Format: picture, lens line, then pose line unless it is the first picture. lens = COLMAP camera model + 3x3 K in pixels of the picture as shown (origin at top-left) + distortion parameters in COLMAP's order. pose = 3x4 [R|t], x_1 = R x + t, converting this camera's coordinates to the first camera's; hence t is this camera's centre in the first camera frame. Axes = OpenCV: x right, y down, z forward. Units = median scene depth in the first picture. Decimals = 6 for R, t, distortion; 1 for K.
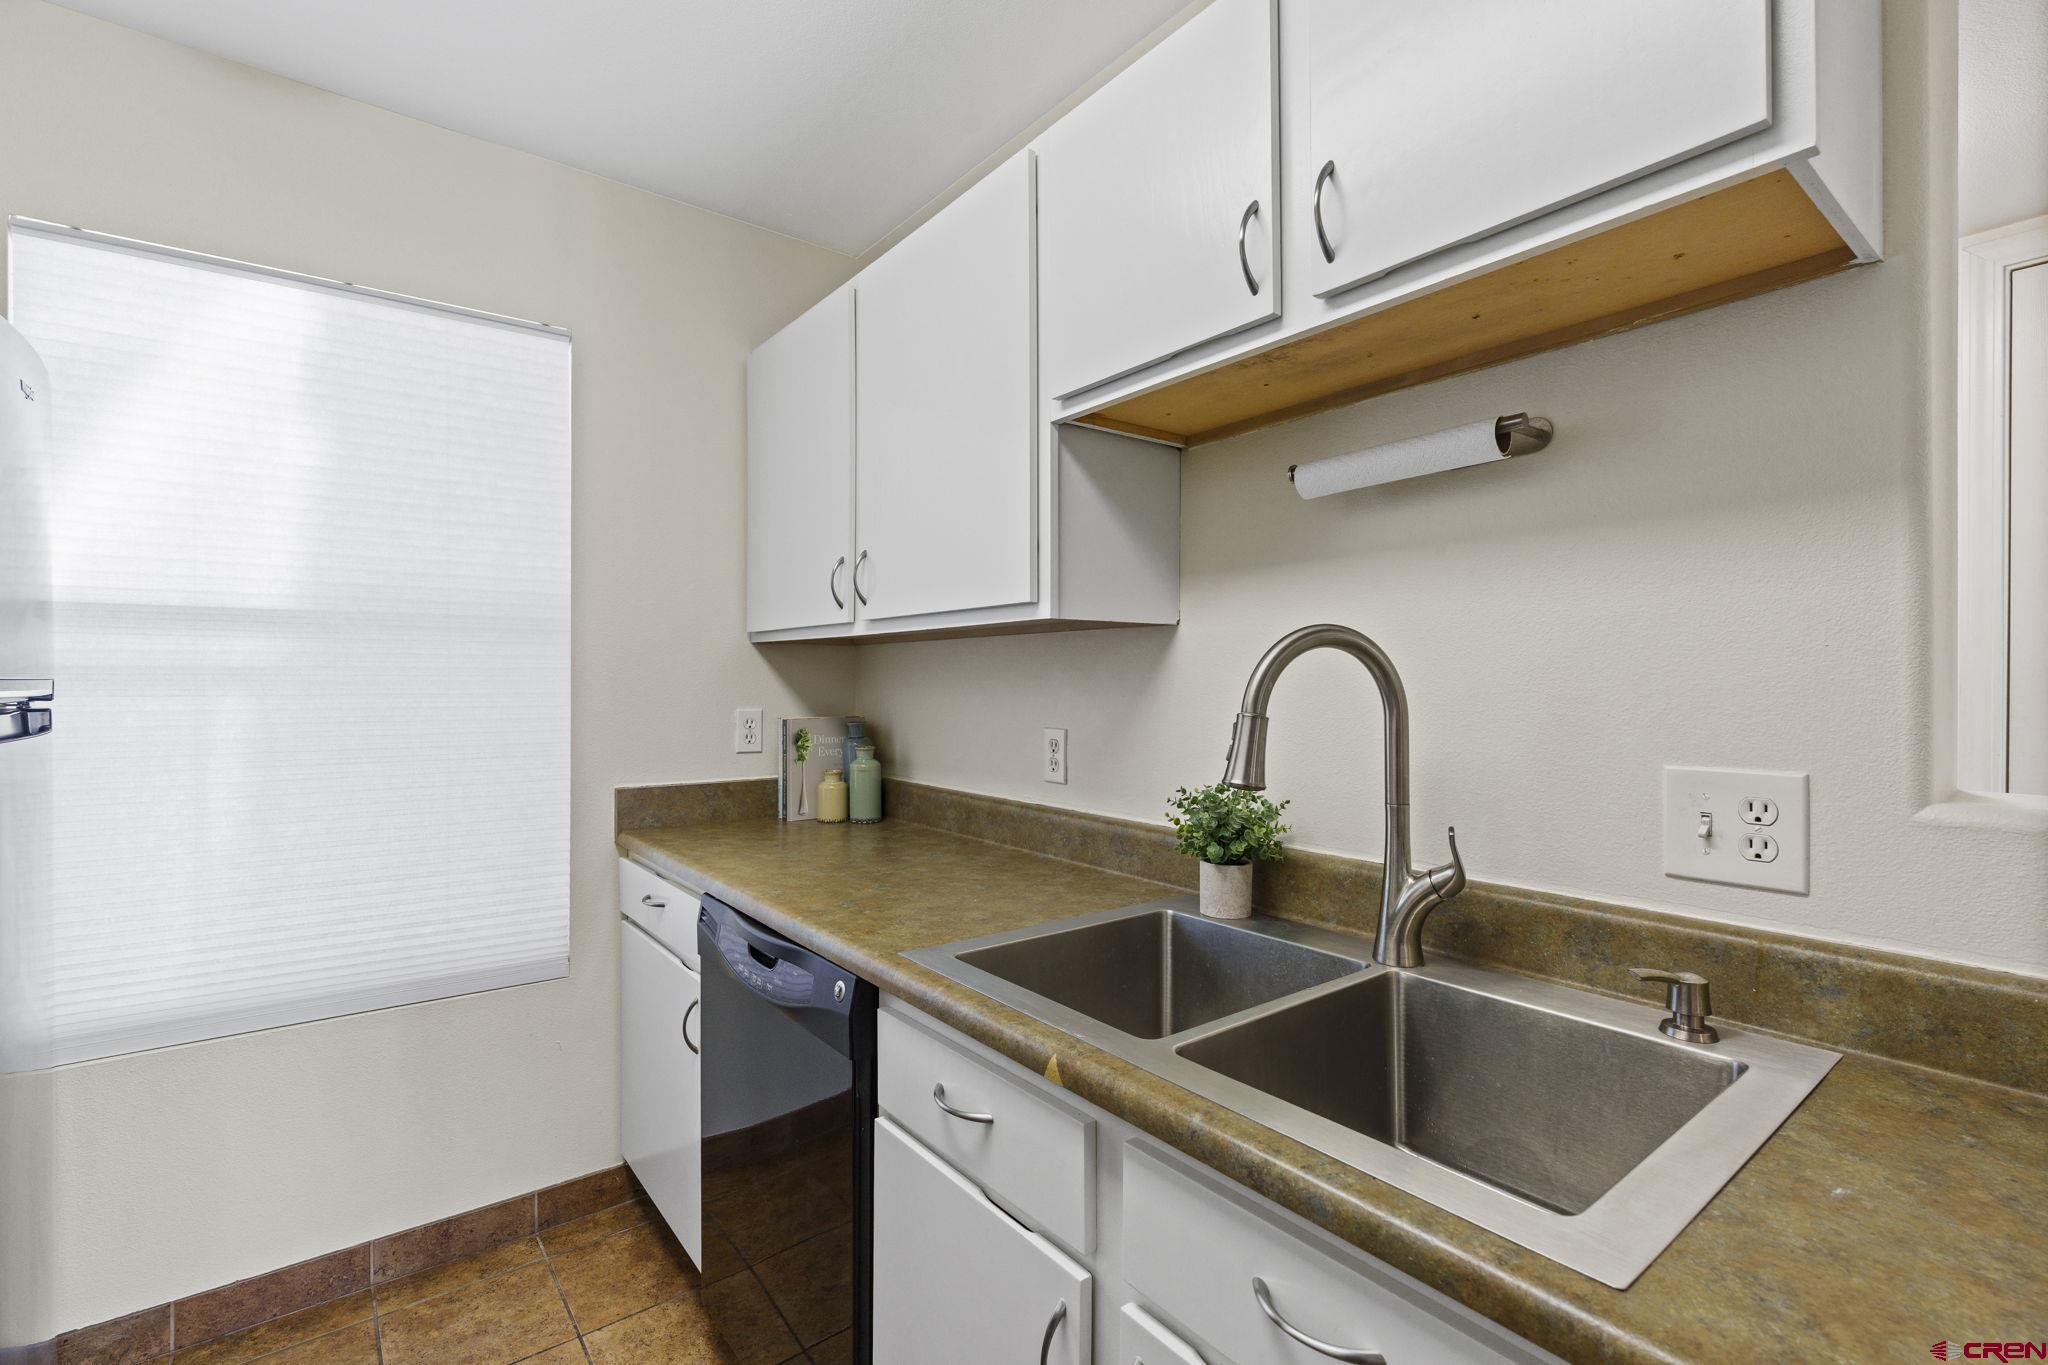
lens RADIAL K [[912.6, 0, 1022.2], [0, 912.6, 684.4], [0, 0, 1]] dist [-0.009585, 0.003778]
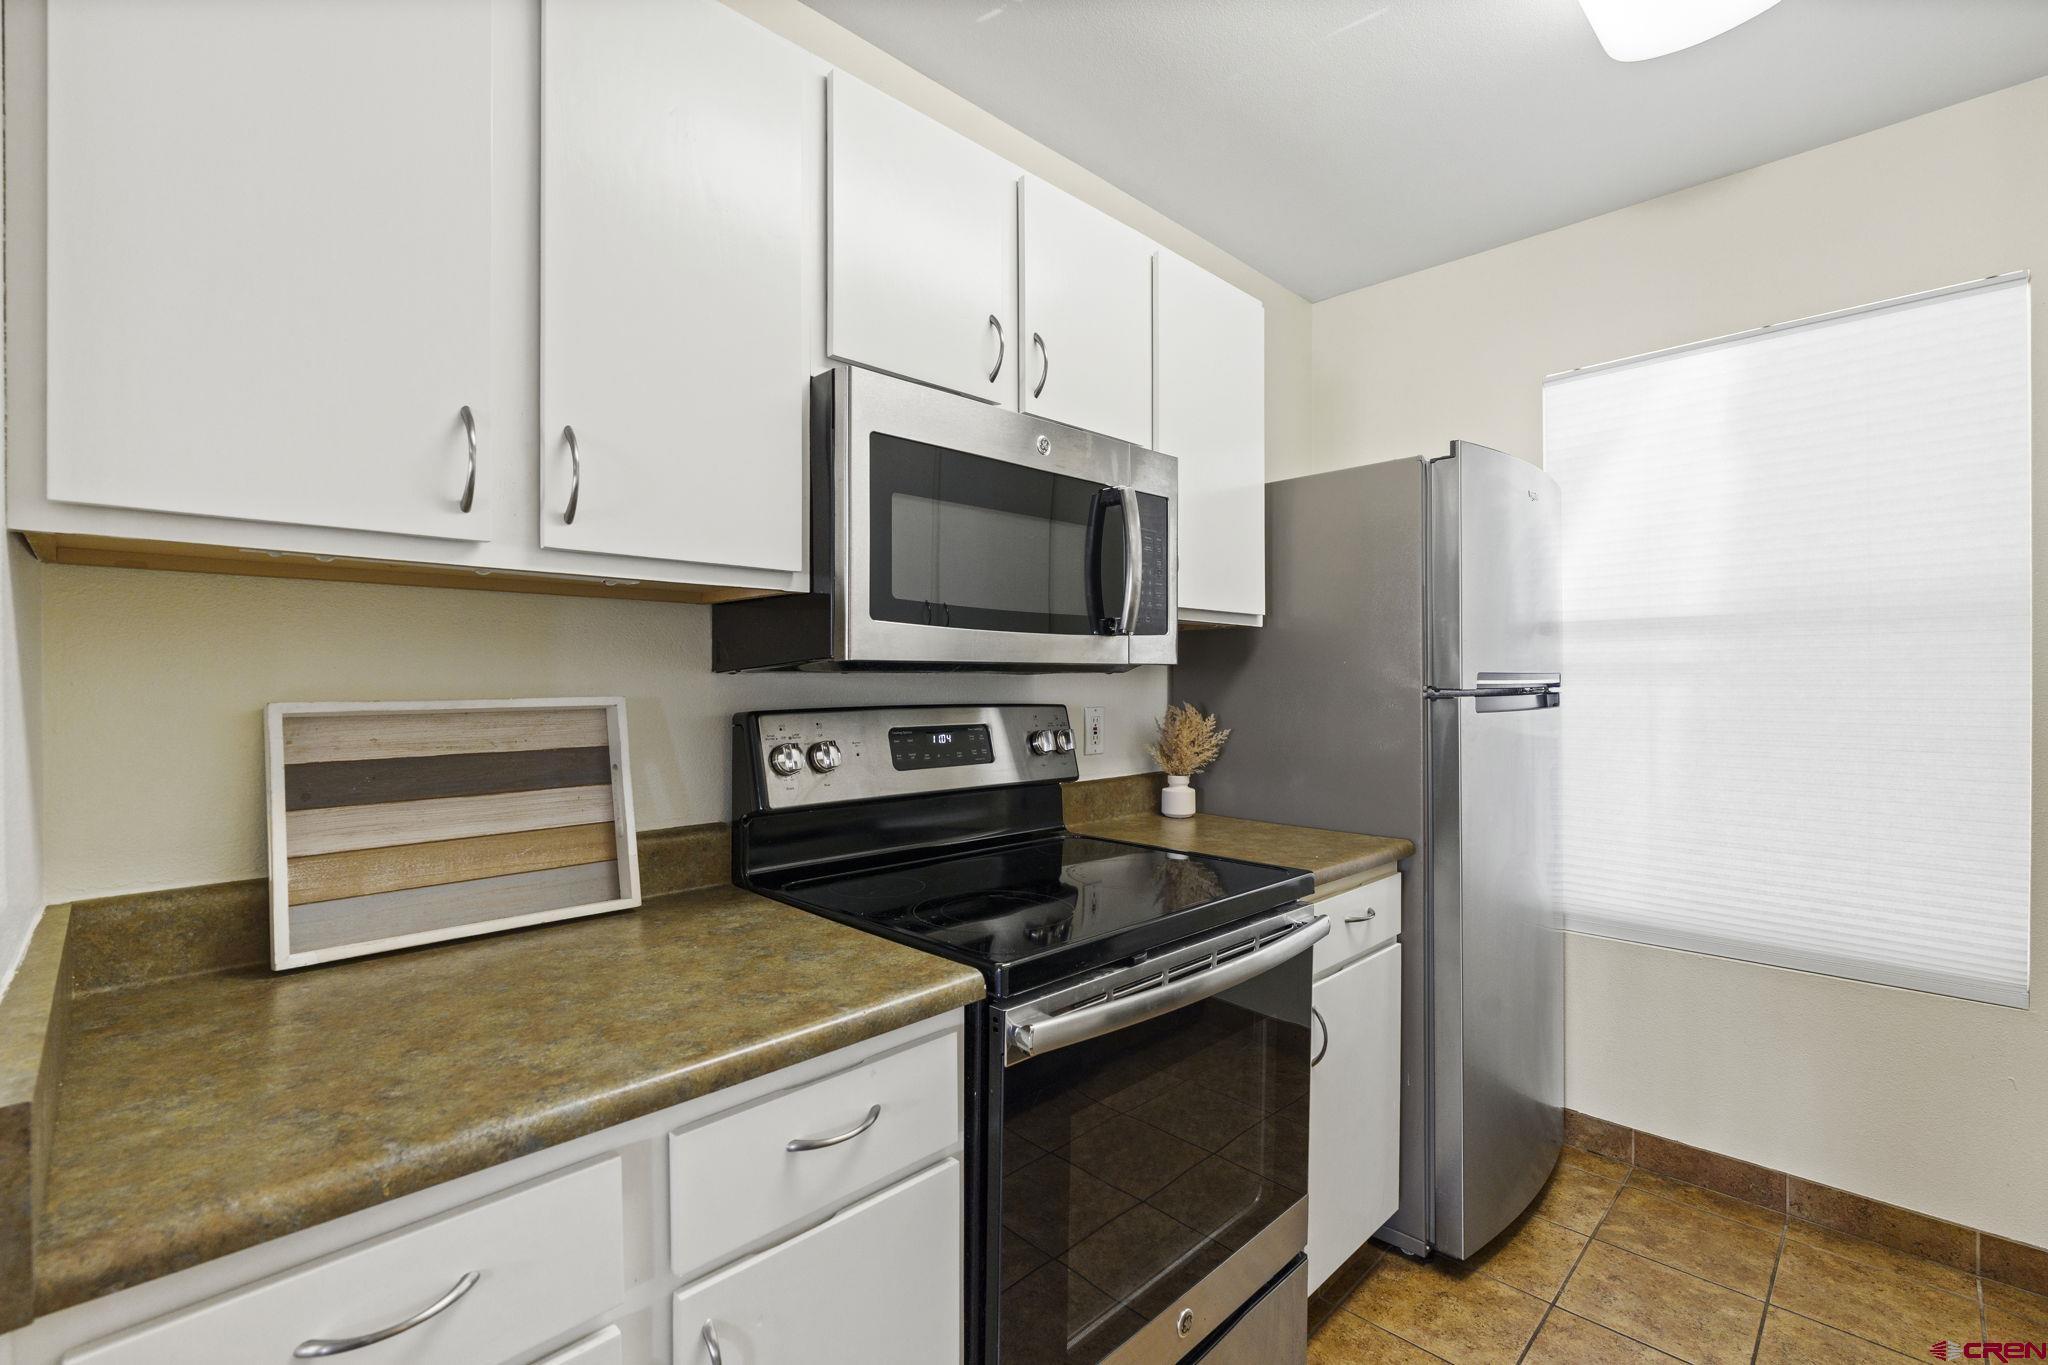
lens RADIAL K [[912.6, 0, 1022.3], [0, 912.6, 679.7], [0, 0, 1]] dist [-0.009585, 0.003778]
pose [[0.127805, -0.001526, -0.991798, 0.294422], [0.000529, 0.999999, -0.001471, 0.006024], [0.991799, -0.000337, 0.127806, -0.084208]]
